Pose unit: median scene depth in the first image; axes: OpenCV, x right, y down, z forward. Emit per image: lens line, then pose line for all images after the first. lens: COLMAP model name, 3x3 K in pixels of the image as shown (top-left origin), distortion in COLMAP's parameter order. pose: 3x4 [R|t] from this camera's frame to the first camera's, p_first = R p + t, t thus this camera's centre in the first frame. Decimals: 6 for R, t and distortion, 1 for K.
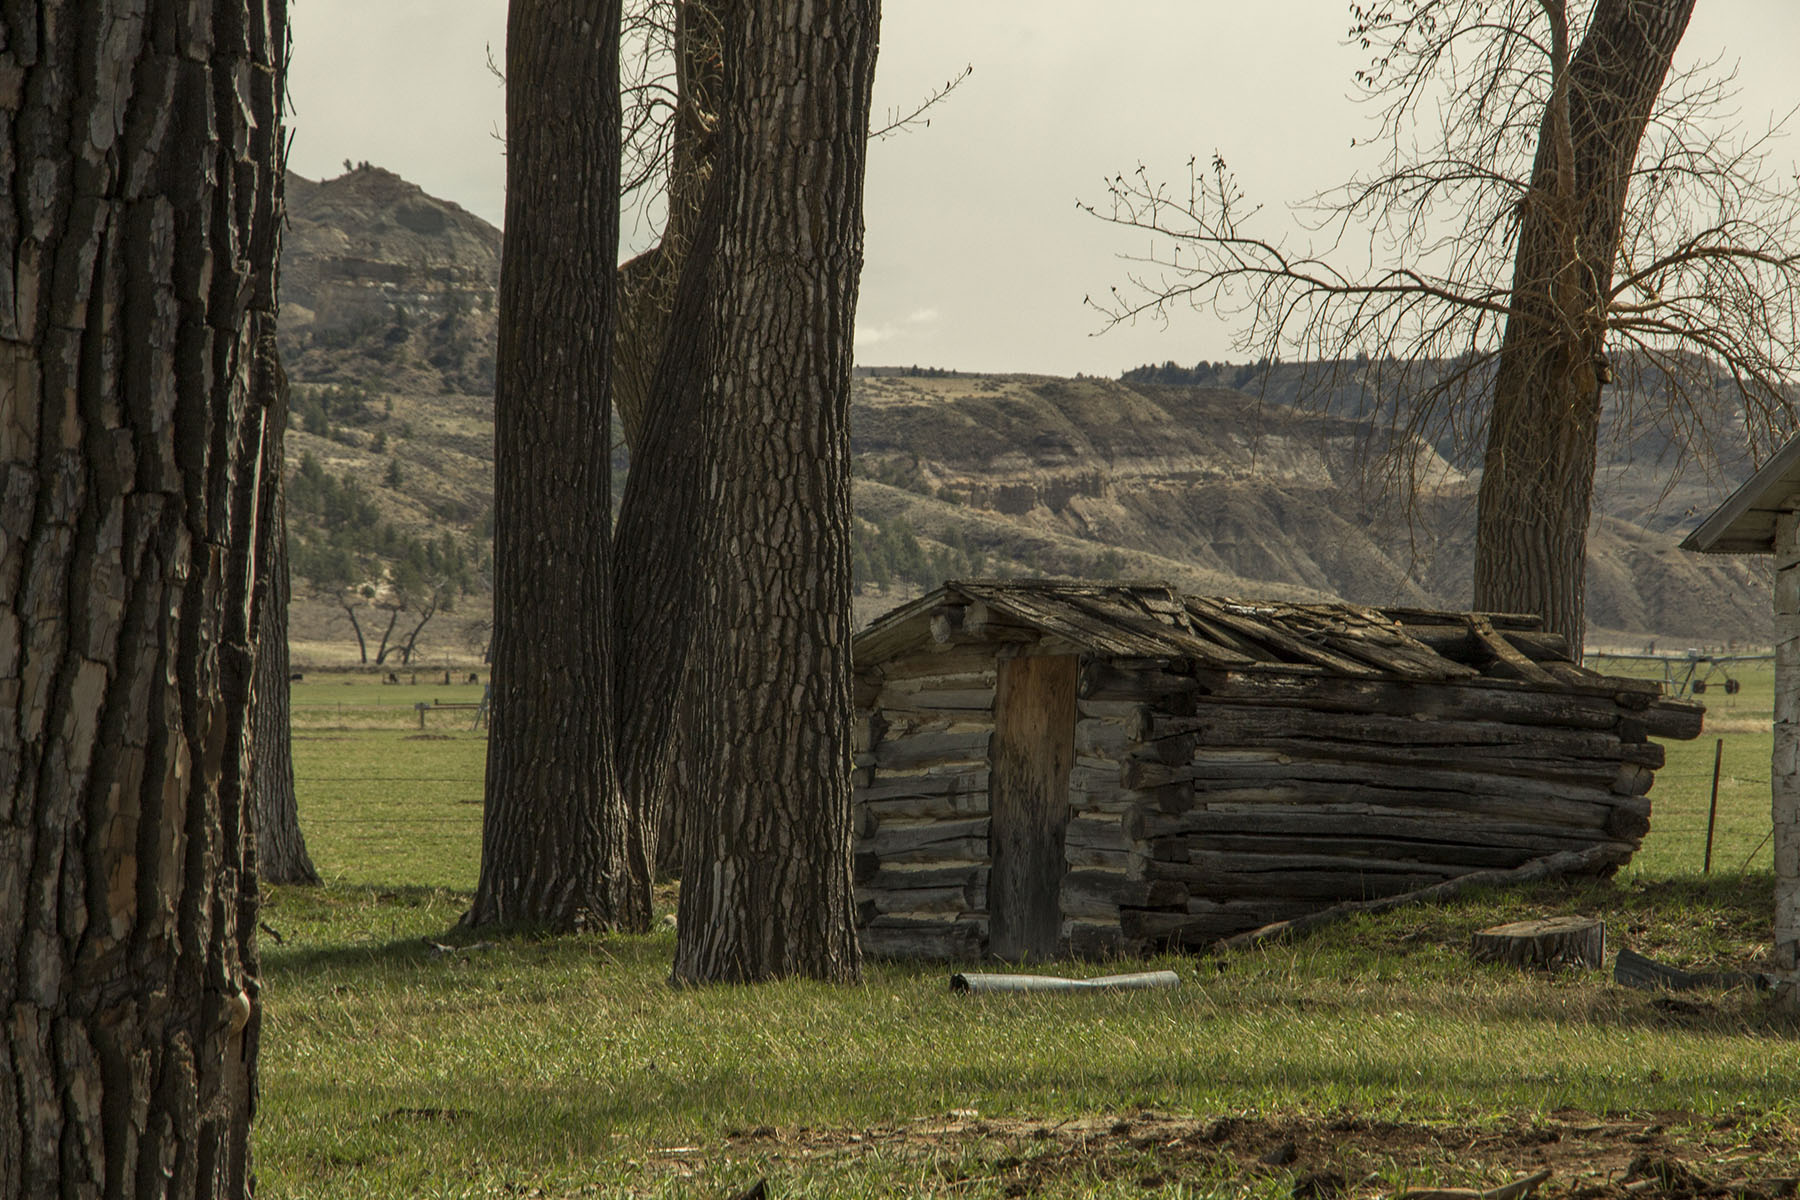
lens RADIAL K [[10535.2, 0, 844.7], [0, 10535.2, 603.6], [0, 0, 1]] dist [2.438602, 6.035740]
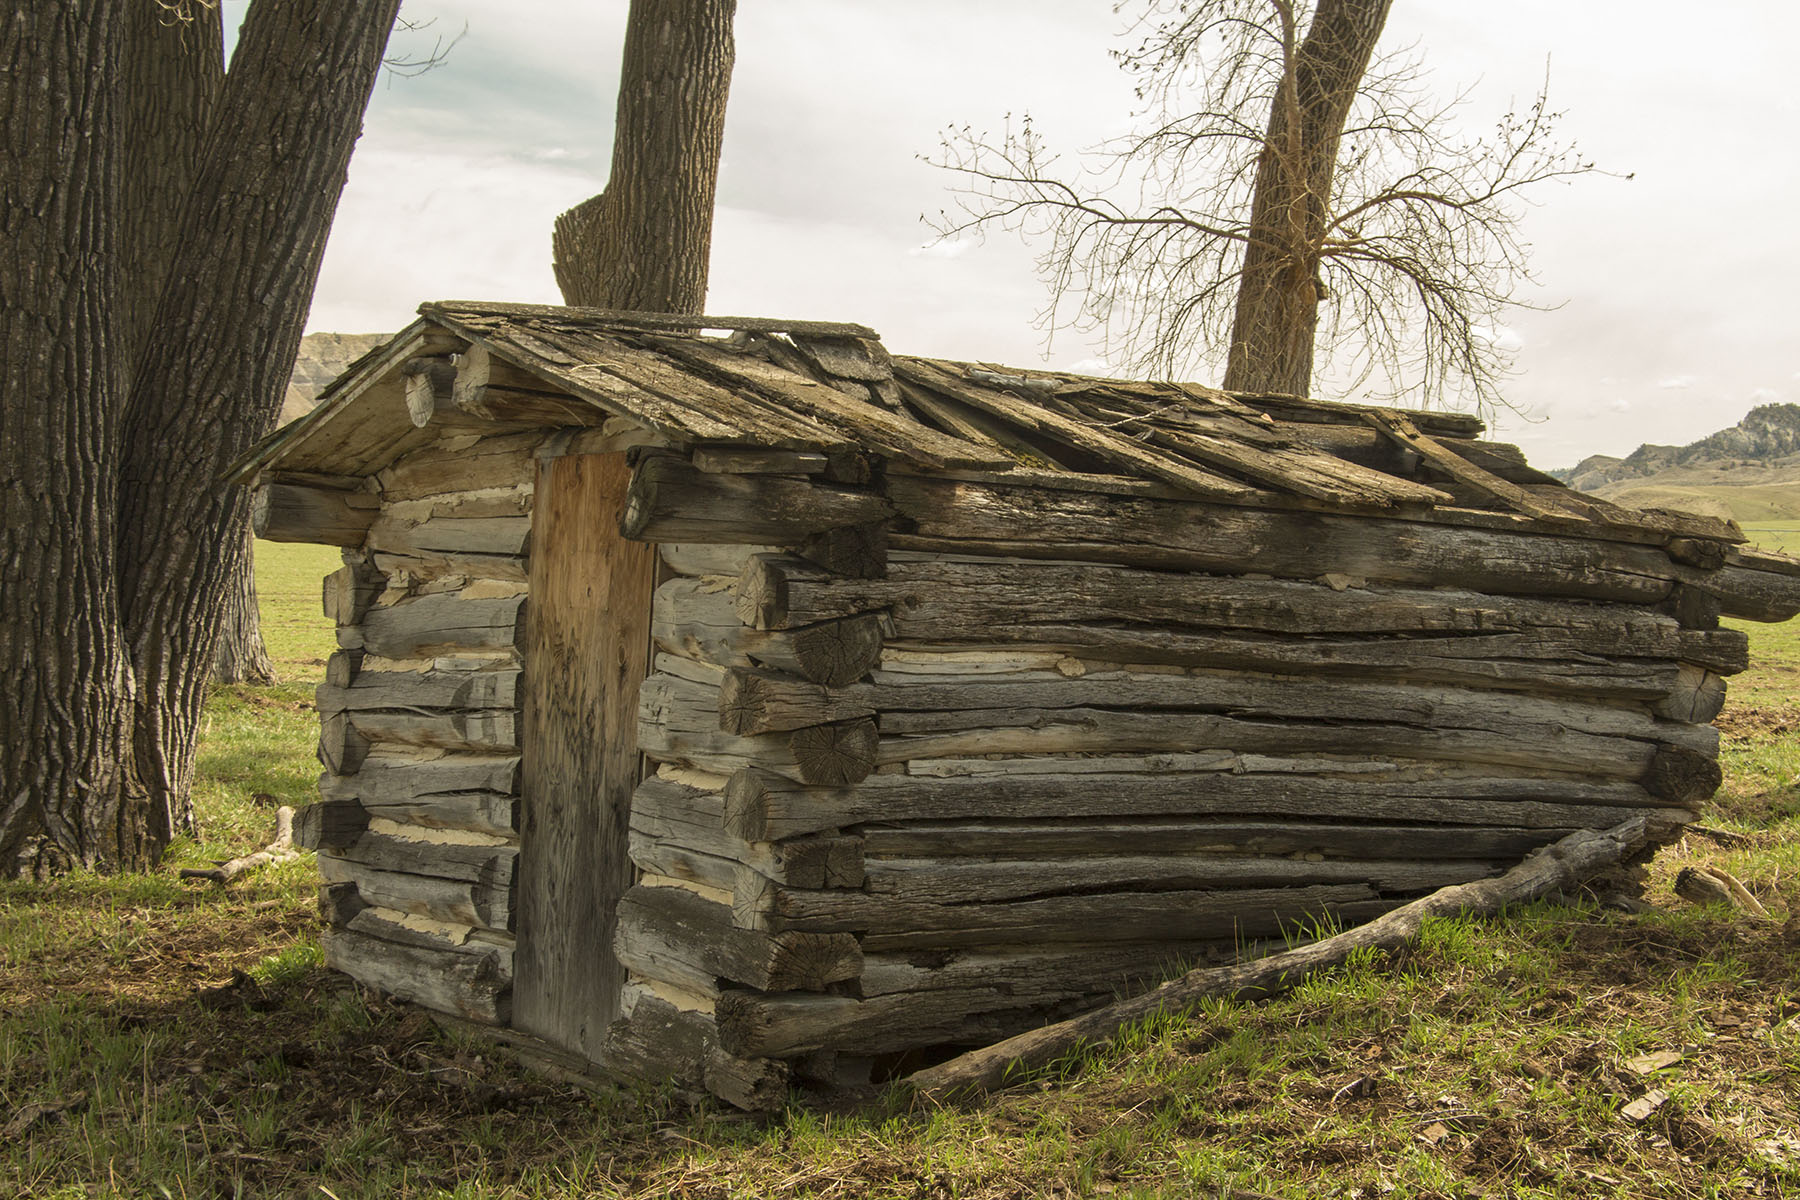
lens RADIAL K [[1857.1, 0, 903.8], [0, 1857.1, 539.8], [0, 0, 1]] dist [0.084317, 0.005738]
pose [[0.998742, 0.013781, -0.048208, 0.037467], [-0.013272, 0.999853, 0.010863, 0.007931], [0.048350, -0.010209, 0.998778, 0.904243]]
